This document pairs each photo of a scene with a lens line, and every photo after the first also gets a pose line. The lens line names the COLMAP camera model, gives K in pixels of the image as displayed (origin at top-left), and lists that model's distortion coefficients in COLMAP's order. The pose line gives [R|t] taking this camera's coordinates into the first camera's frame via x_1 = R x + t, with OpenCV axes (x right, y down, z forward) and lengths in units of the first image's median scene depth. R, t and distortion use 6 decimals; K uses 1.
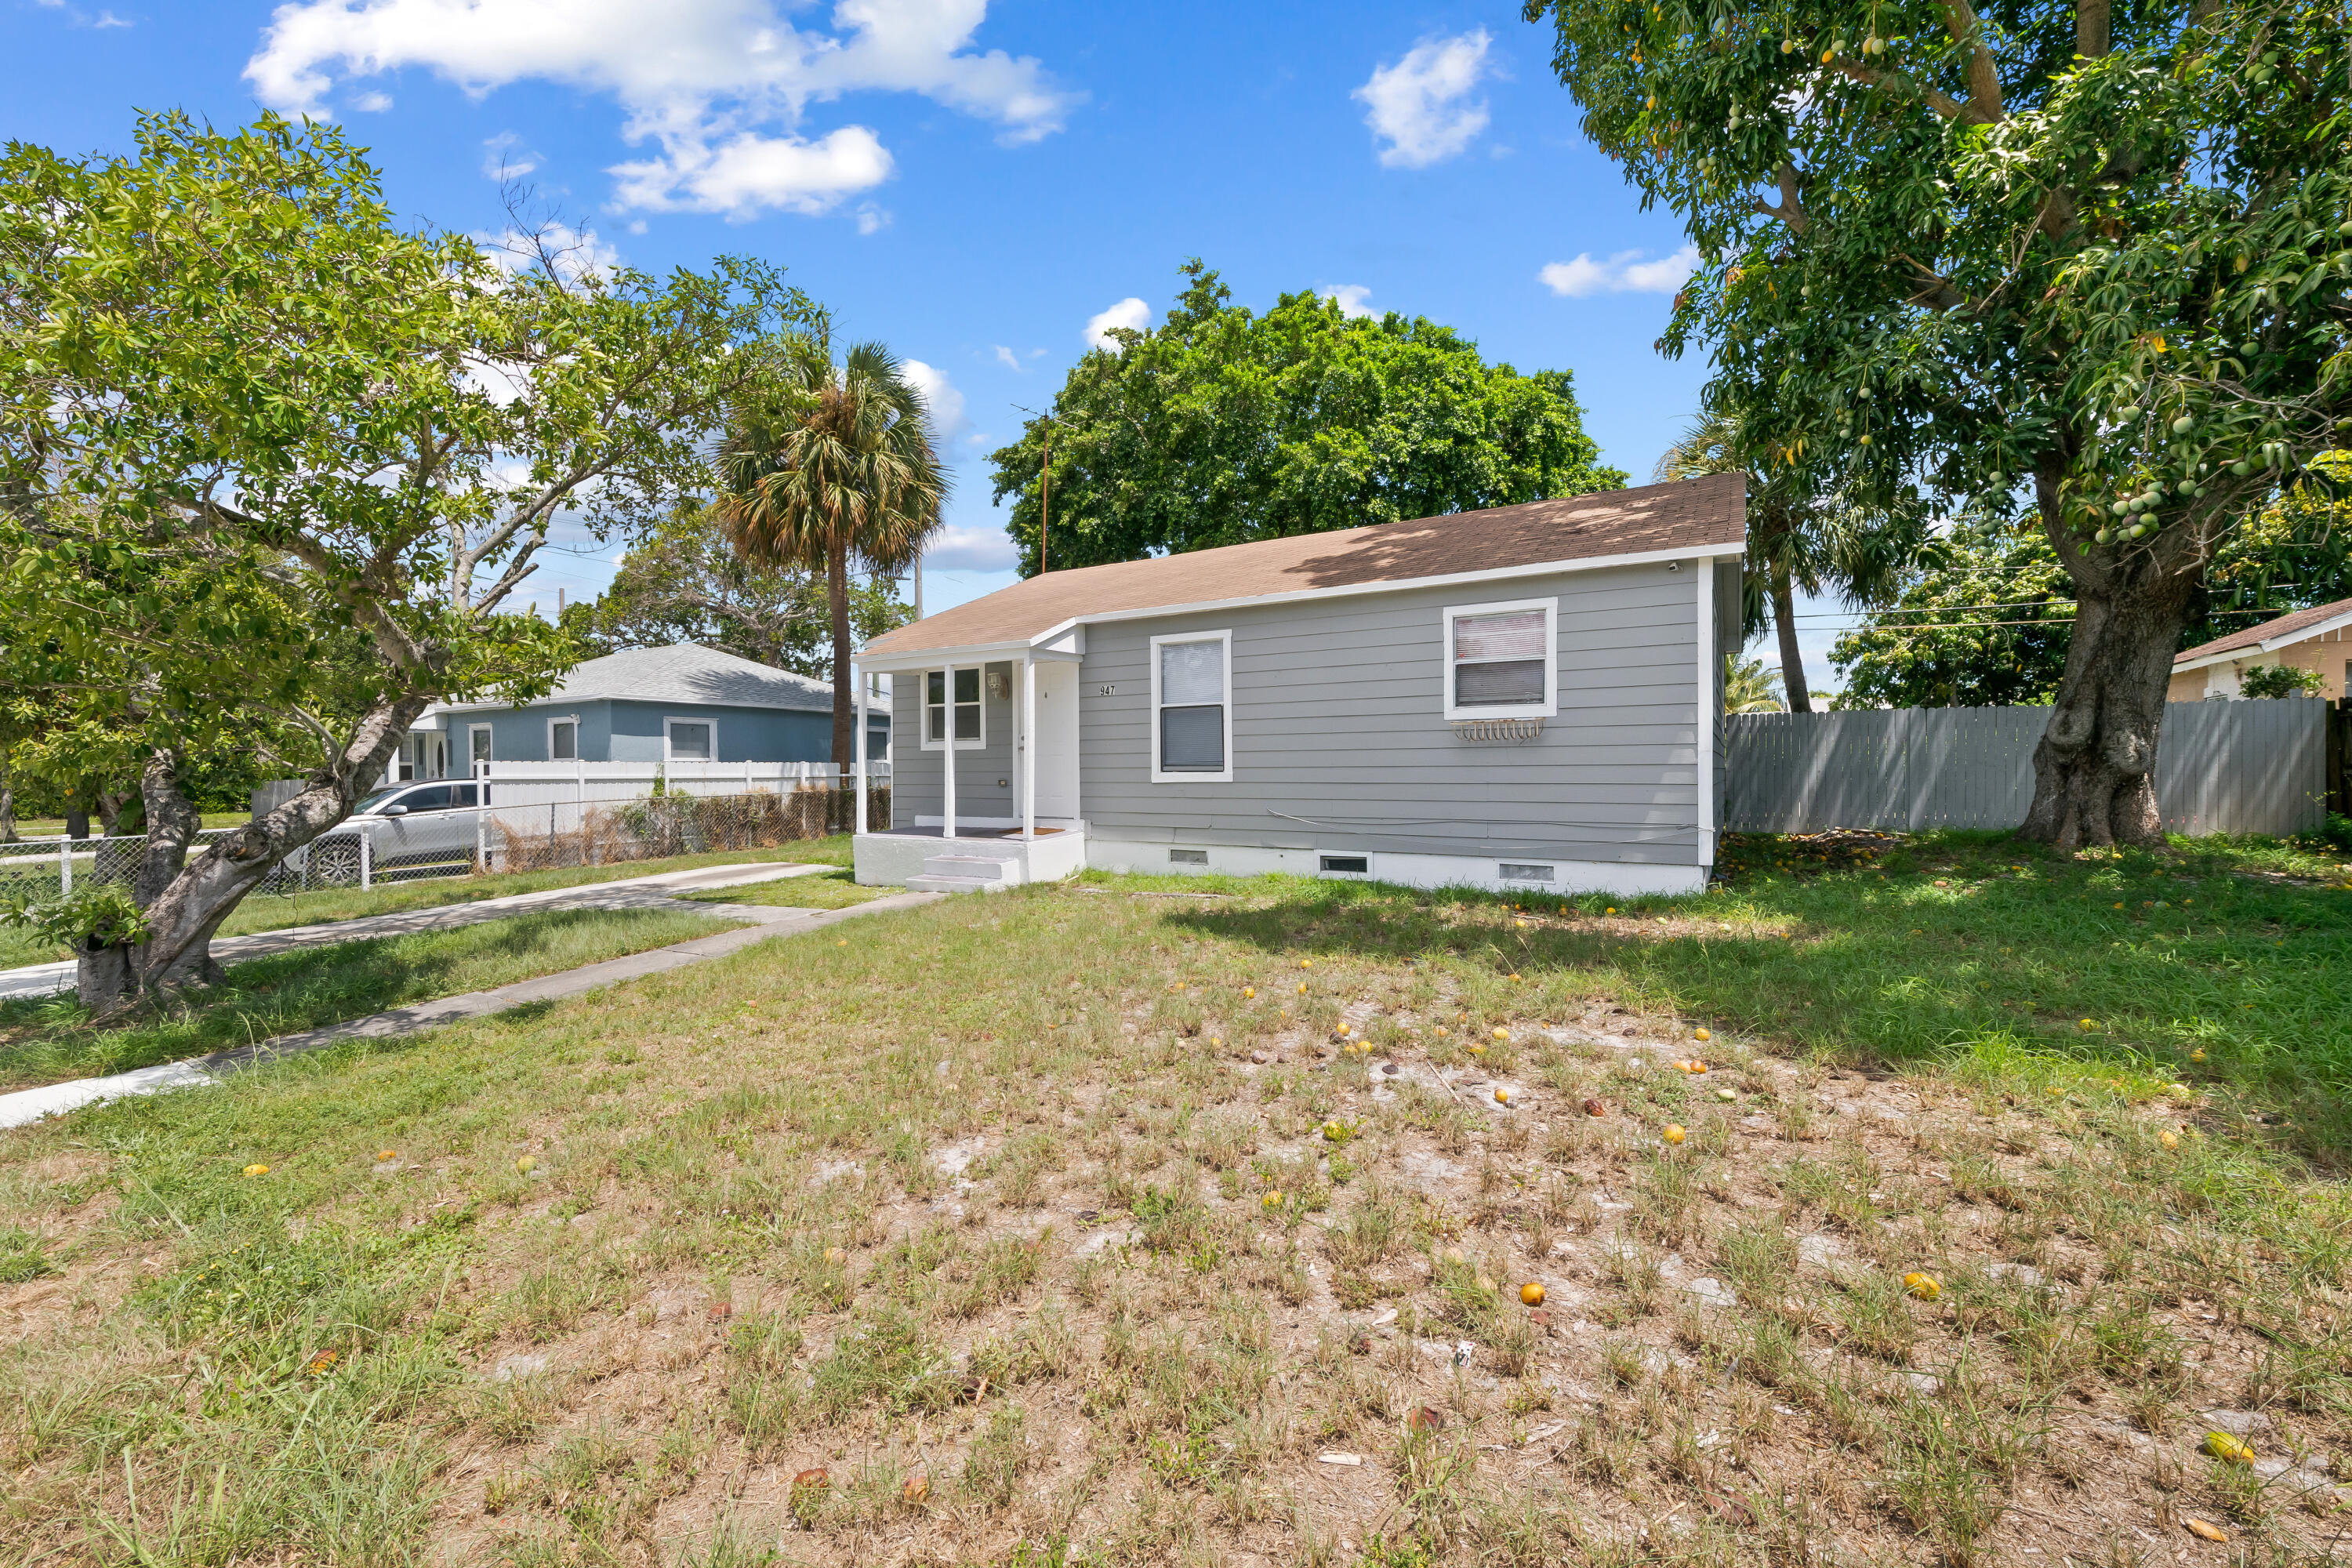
lens RADIAL K [[929.1, 0, 1181.5], [0, 929.1, 782.1], [0, 0, 1]] dist [0.001748, -0.003354]
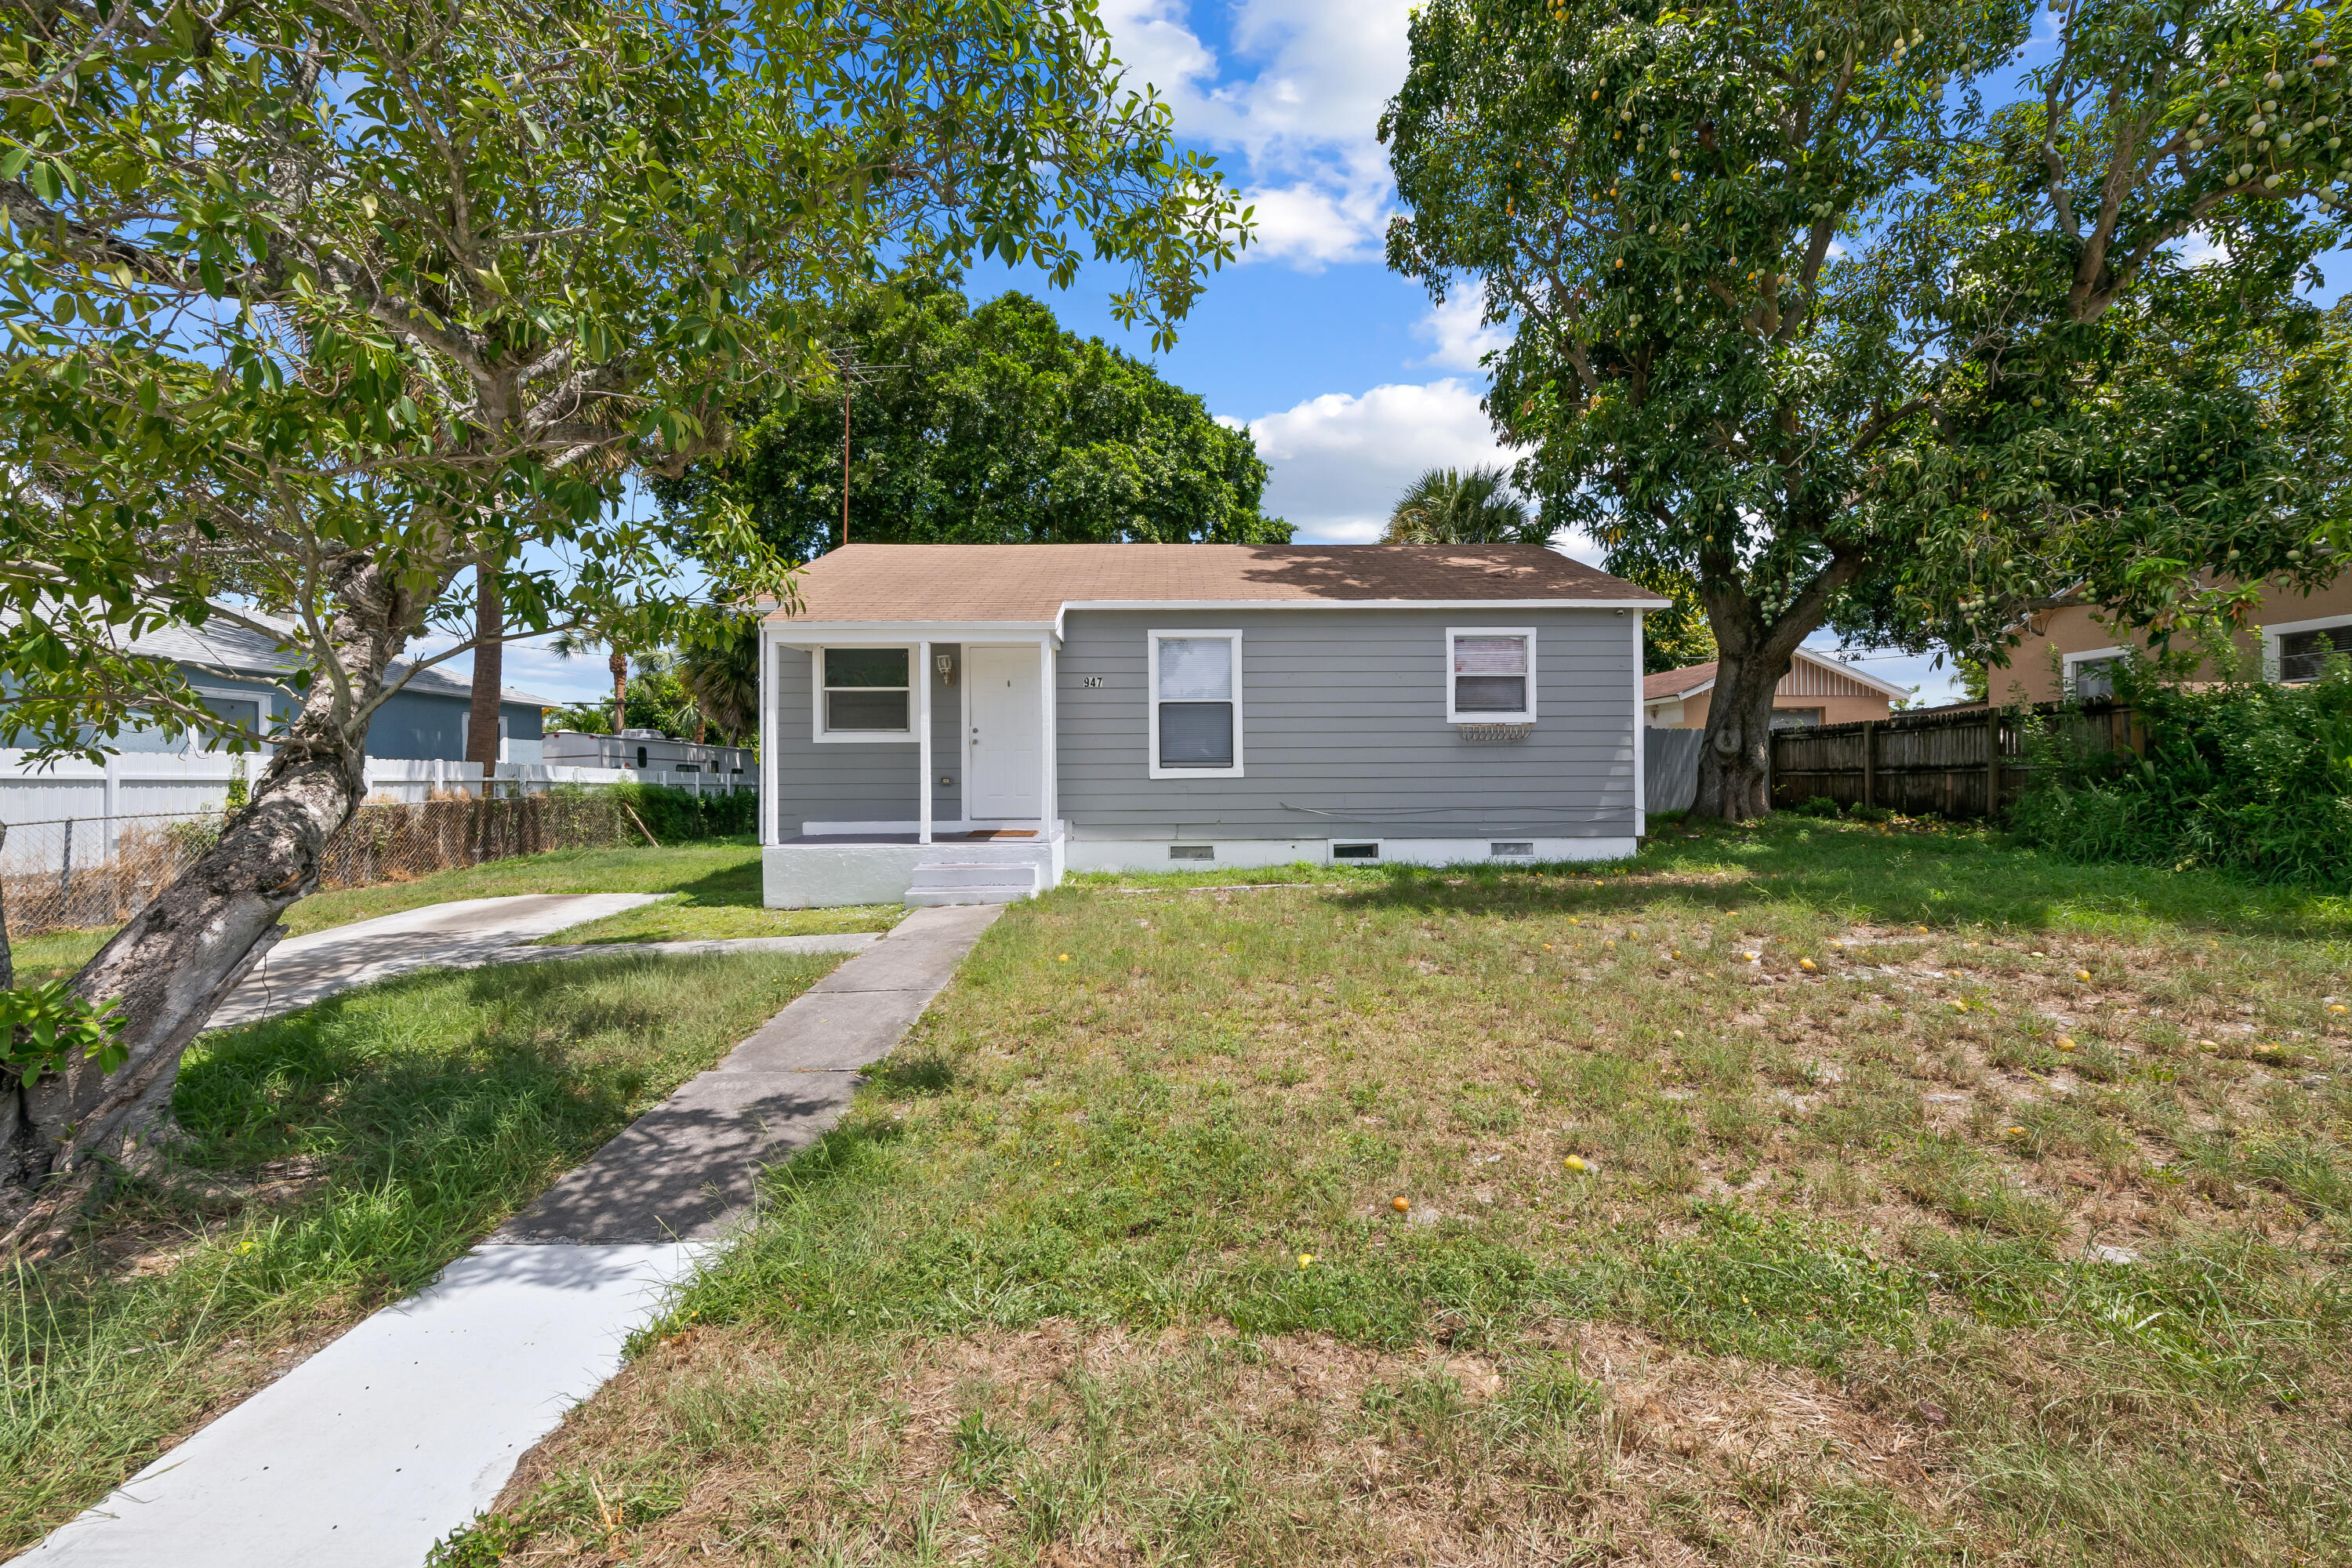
lens RADIAL K [[929.1, 0, 1181.5], [0, 929.1, 782.1], [0, 0, 1]] dist [0.001748, -0.003354]
pose [[0.844976, 0.000168, 0.534804, -0.527550], [0.008587, 0.999867, -0.013882, 0.017814], [-0.534735, 0.016322, 0.844862, 0.157190]]
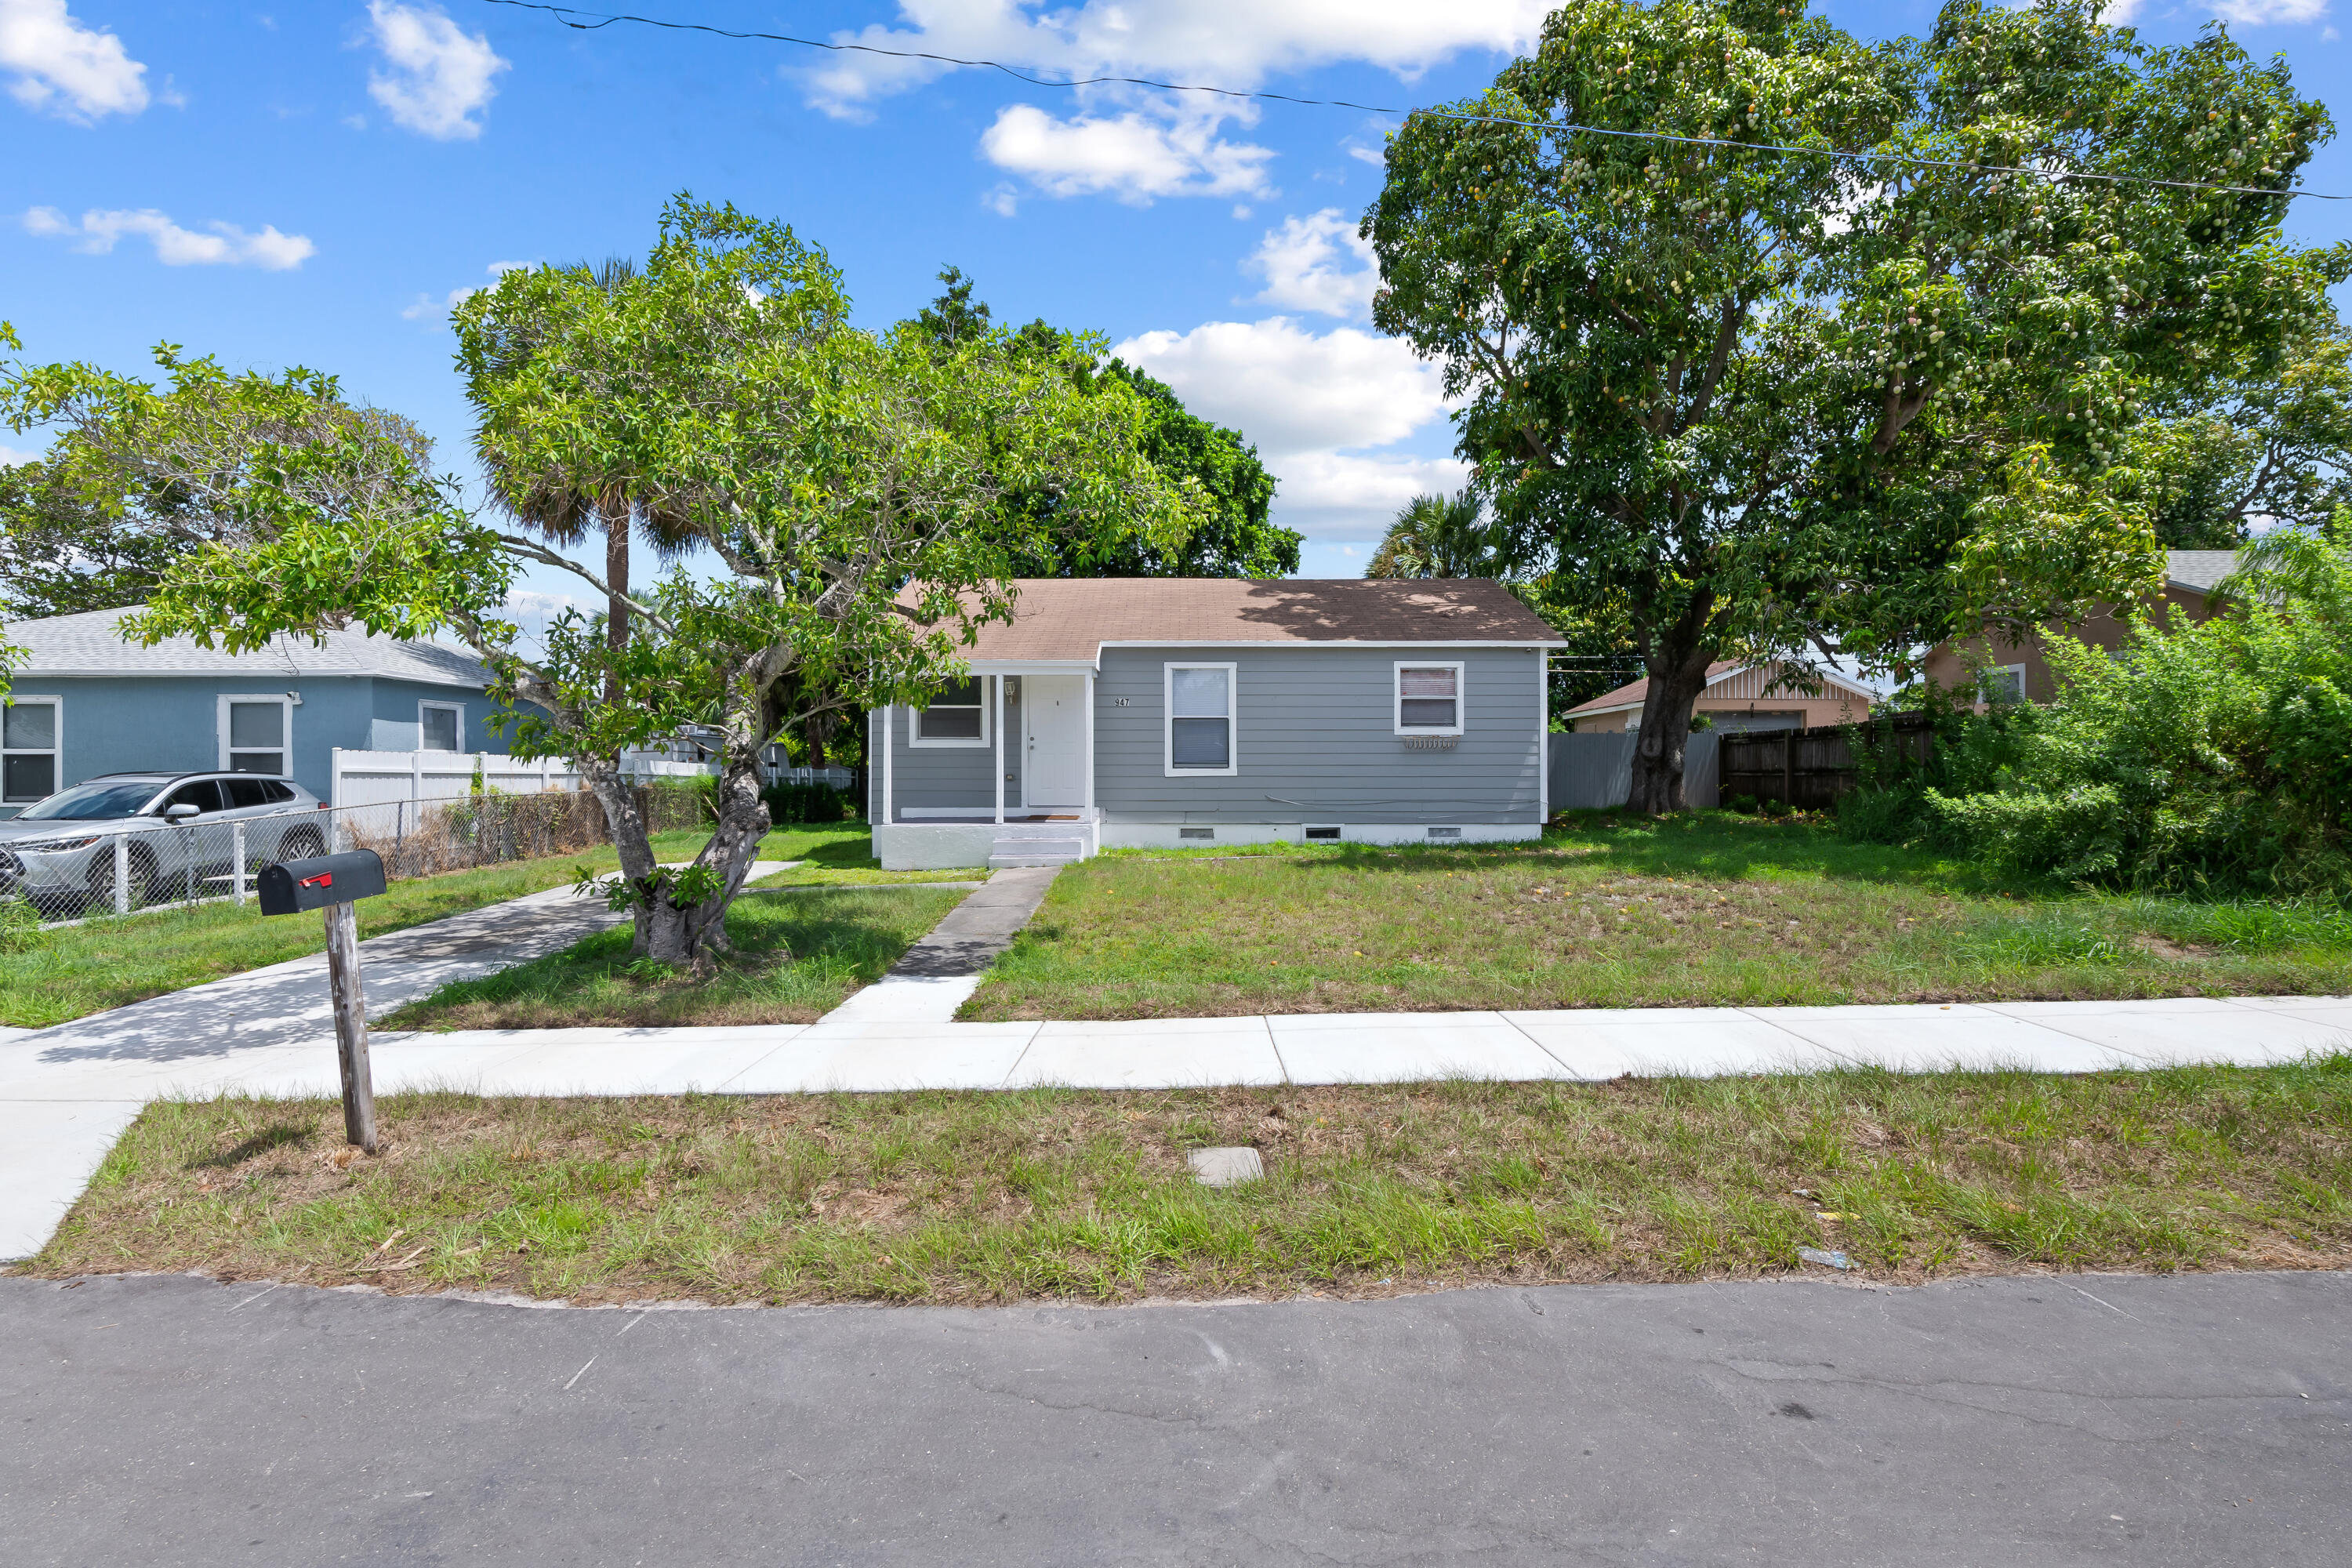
lens RADIAL K [[1084.6, 0, 1176.0], [0, 1084.6, 784.0], [0, 0, 1]] dist [0.000808, 0.000080]
pose [[0.854454, 0.001539, 0.519525, -0.793668], [0.002281, 0.999975, -0.006713, 0.020792], [-0.519522, 0.006921, 0.854429, -0.279441]]
